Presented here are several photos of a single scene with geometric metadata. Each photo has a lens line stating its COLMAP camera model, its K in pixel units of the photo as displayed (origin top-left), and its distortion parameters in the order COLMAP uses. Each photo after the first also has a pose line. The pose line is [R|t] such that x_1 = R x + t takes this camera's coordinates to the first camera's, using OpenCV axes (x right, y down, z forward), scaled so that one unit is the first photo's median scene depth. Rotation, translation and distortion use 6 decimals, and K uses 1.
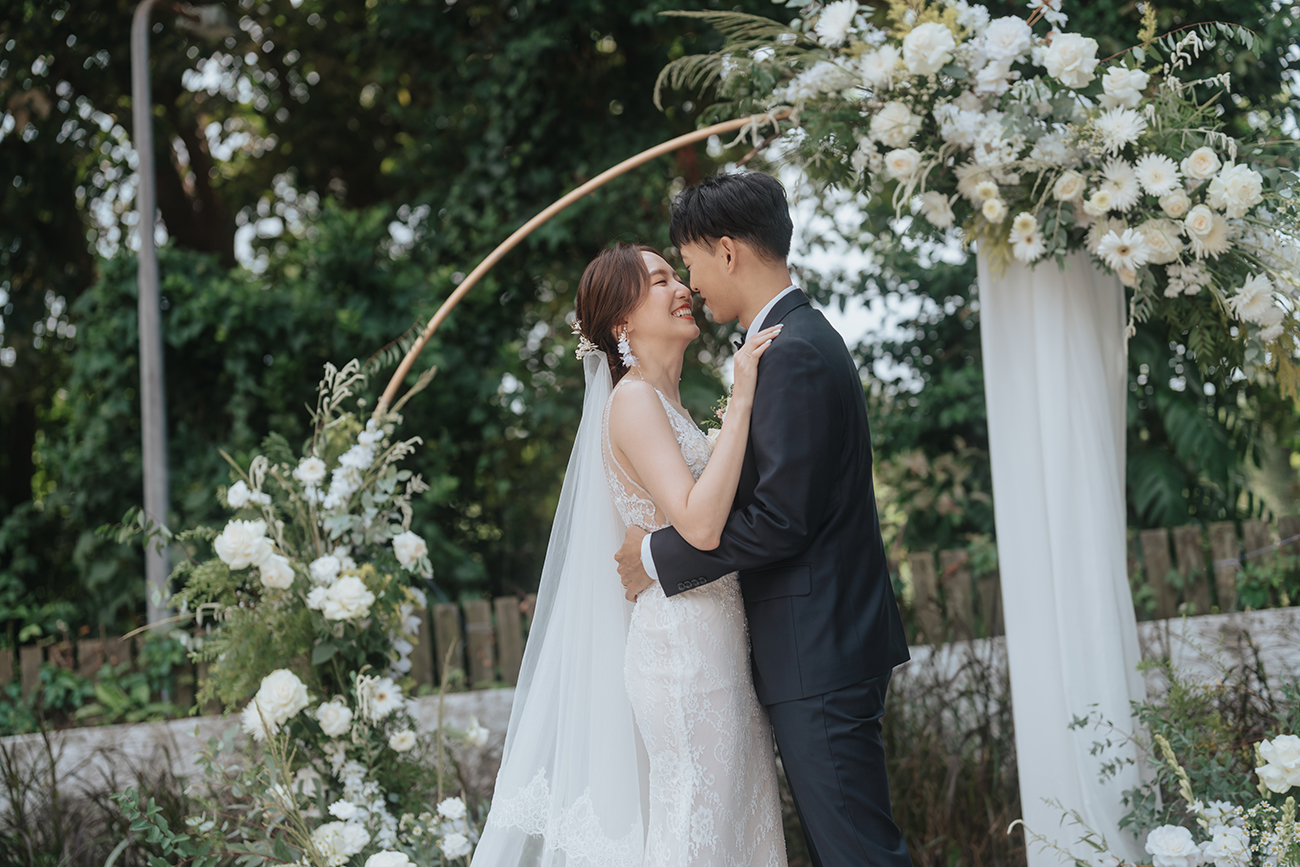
lens RADIAL K [[1808.1, 0, 645.2], [0, 1808.1, 437.2], [0, 0, 1]] dist [0.010622, 0.000000]
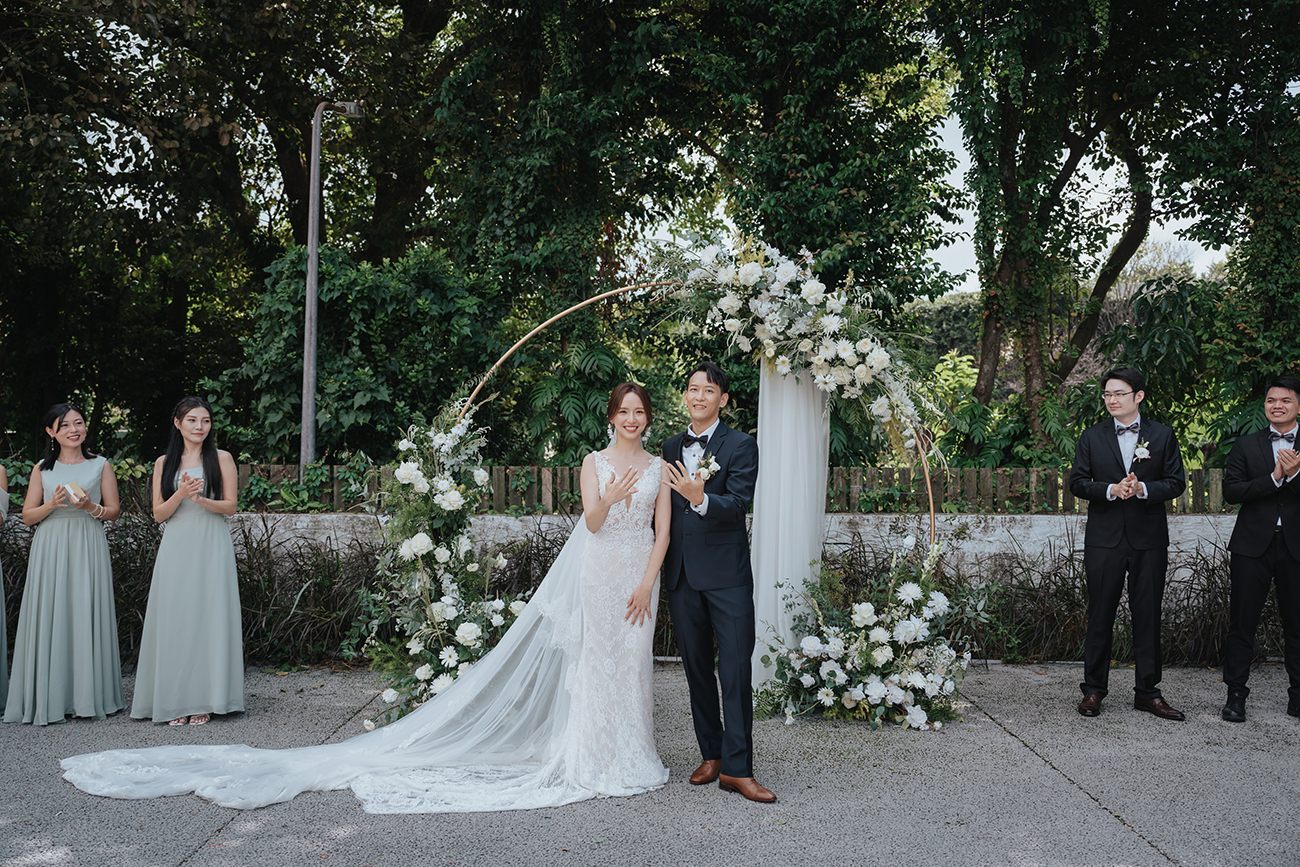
lens RADIAL K [[1099.5, 0, 649.6], [0, 1099.5, 424.7], [0, 0, 1]] dist [-0.024371, 0.014514]
pose [[0.987930, 0.100231, 0.118105, -0.095155], [-0.113591, 0.987147, 0.112419, -0.168278], [-0.105319, -0.124478, 0.986617, -0.288747]]
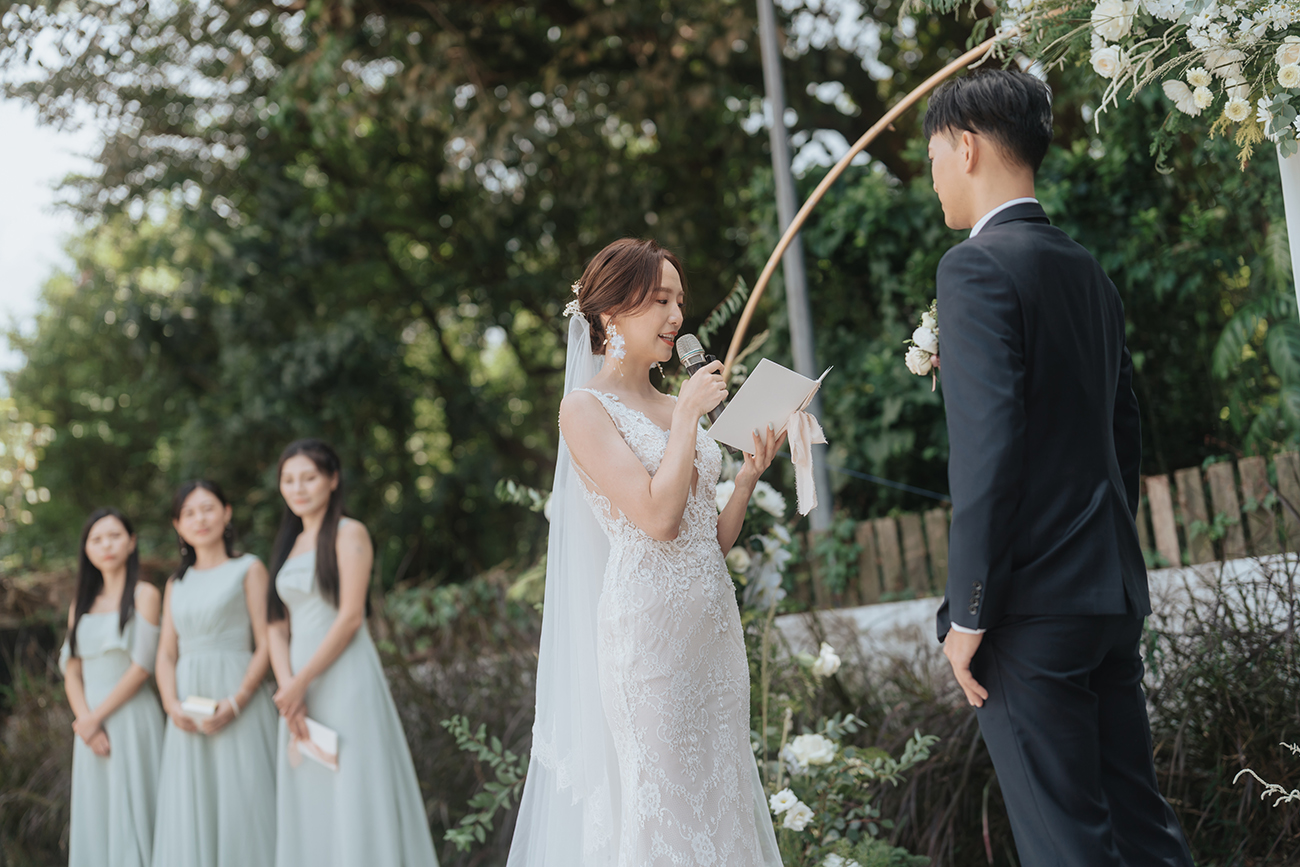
lens RADIAL K [[1808.1, 0, 645.1], [0, 1808.1, 436.3], [0, 0, 1]] dist [0.010622, 0.000000]
pose [[0.831669, -0.065106, -0.551441, 0.439778], [0.120633, 0.990568, 0.064985, -0.050739], [0.542009, -0.120568, 0.831679, 0.075679]]
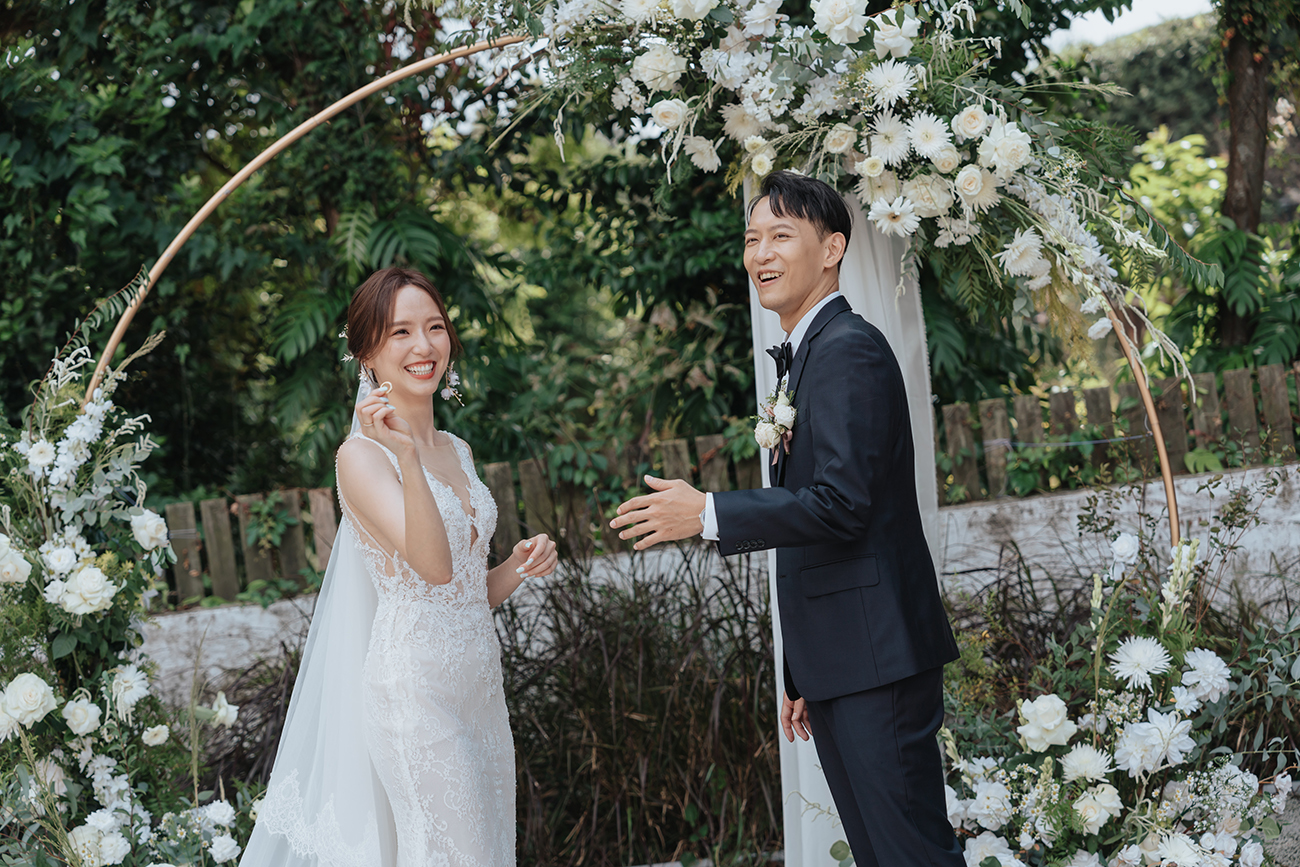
lens RADIAL K [[2266.1, 0, 654.3], [0, 2266.1, 432.3], [0, 0, 1]] dist [-0.004793, 0.000000]
pose [[0.987471, -0.032056, 0.154512, -0.052912], [0.010477, 0.990307, 0.138497, -0.149047], [-0.157454, -0.135143, 0.978235, -0.180175]]
